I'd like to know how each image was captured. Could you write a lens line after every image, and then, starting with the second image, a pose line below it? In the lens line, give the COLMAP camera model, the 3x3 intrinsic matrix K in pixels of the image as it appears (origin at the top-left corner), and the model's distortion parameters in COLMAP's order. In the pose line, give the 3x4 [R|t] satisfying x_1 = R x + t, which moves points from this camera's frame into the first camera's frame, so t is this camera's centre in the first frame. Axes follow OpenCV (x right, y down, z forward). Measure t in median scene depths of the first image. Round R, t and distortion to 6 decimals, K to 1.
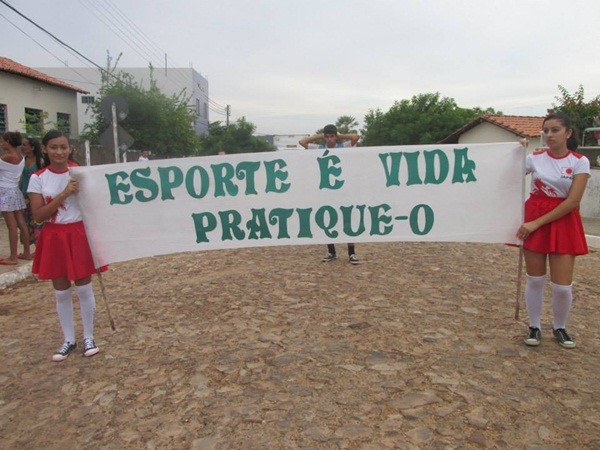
lens RADIAL K [[523.2, 0, 300.0], [0, 523.2, 225.0], [0, 0, 1]] dist [0.002447, 0.005789]
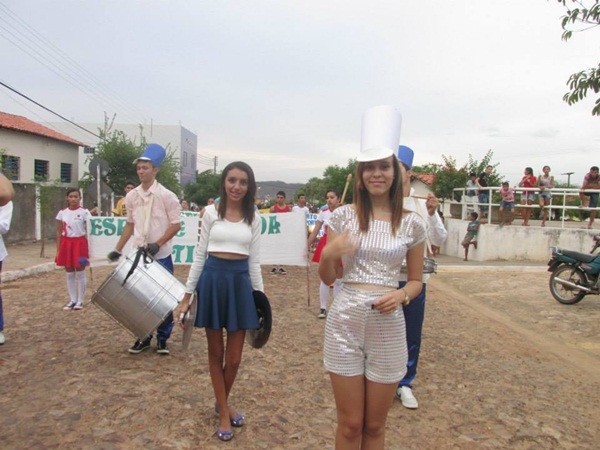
lens RADIAL K [[498.0, 0, 300.0], [0, 498.0, 225.0], [0, 0, 1]] dist [-0.029257, 0.001666]
pose [[0.999452, 0.025219, 0.021457, 0.060477], [-0.023355, 0.996270, -0.083067, 0.005146], [-0.023472, 0.082520, 0.996313, -0.123007]]
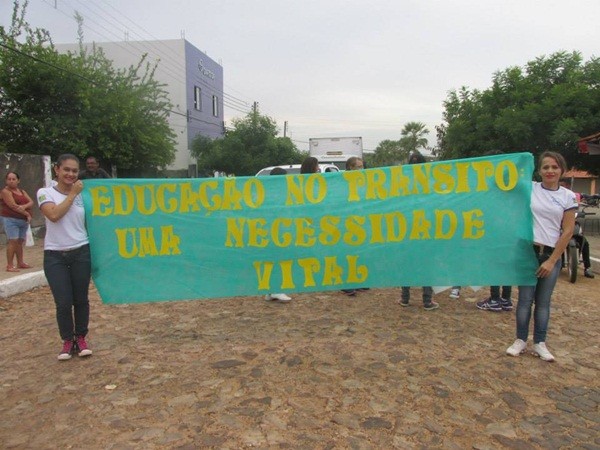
lens RADIAL K [[499.1, 0, 300.9], [0, 499.1, 223.9], [0, 0, 1]] dist [-0.030899, 0.005858]
pose [[0.994262, -0.002082, -0.106951, 0.022880], [-0.000677, 0.999668, -0.025748, -0.064398], [0.106969, 0.025672, 0.993931, 0.571967]]
